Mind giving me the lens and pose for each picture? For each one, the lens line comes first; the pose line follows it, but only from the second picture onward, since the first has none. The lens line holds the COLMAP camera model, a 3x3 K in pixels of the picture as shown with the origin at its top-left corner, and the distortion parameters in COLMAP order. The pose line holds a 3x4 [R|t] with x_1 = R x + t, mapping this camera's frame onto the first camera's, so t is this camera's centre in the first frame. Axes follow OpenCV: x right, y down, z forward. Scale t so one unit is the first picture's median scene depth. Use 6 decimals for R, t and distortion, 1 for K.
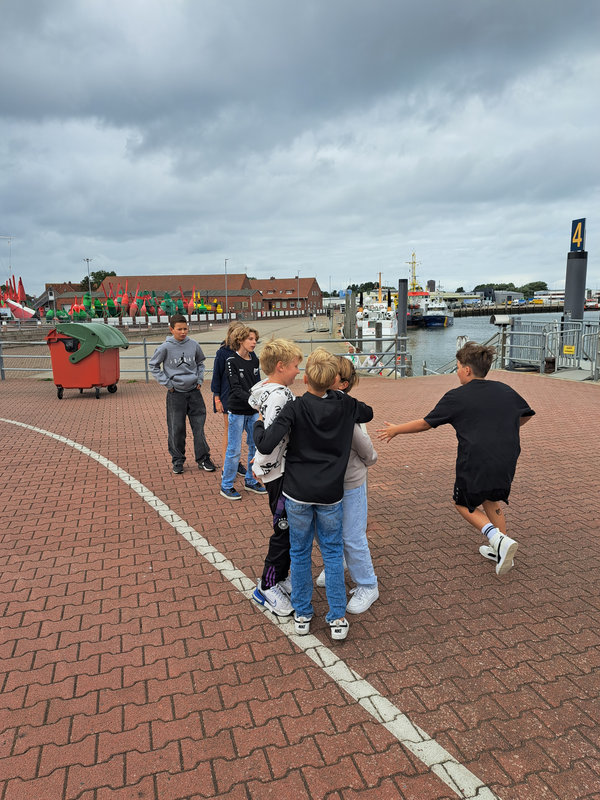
lens RADIAL K [[557.7, 0, 297.8], [0, 557.7, 397.0], [0, 0, 1]] dist [0.042050, -0.009627]
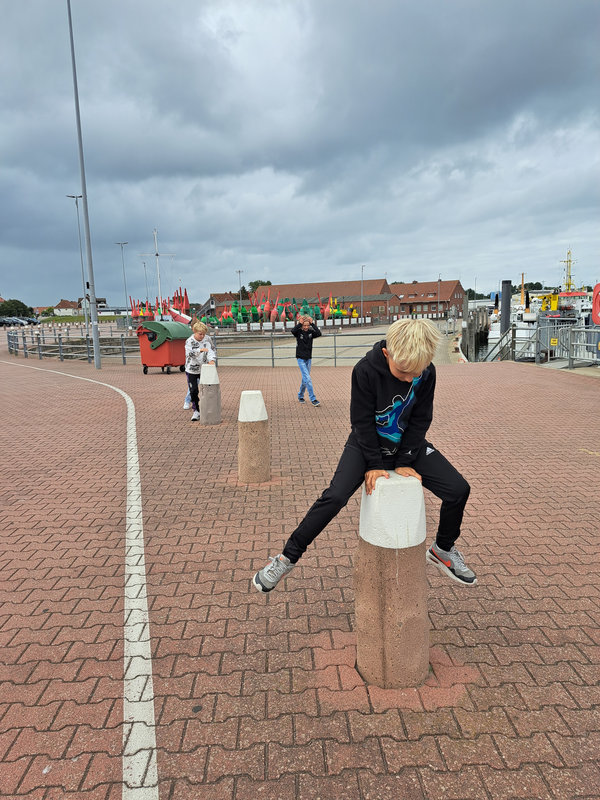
lens RADIAL K [[557.7, 0, 297.8], [0, 557.7, 397.0], [0, 0, 1]] dist [0.042050, -0.009627]
pose [[0.964014, 0.025000, -0.264672, 0.218180], [-0.027414, 0.999609, -0.005432, 0.038466], [0.264433, 0.012492, 0.964323, -0.186269]]
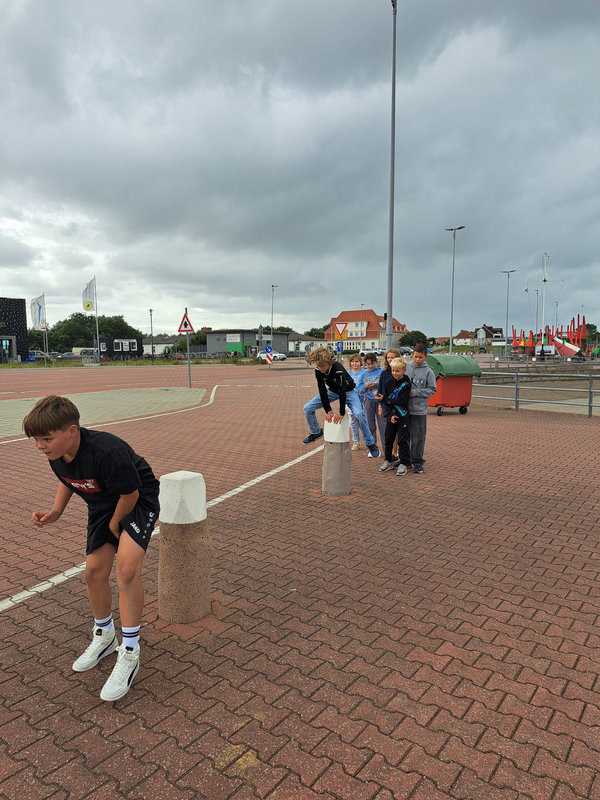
lens RADIAL K [[557.7, 0, 297.8], [0, 557.7, 397.0], [0, 0, 1]] dist [0.042050, -0.009627]
pose [[0.580934, 0.067844, -0.811118, 0.293900], [-0.122226, 0.992492, -0.004526, 0.003215], [0.804721, 0.101769, 0.584865, 0.022094]]
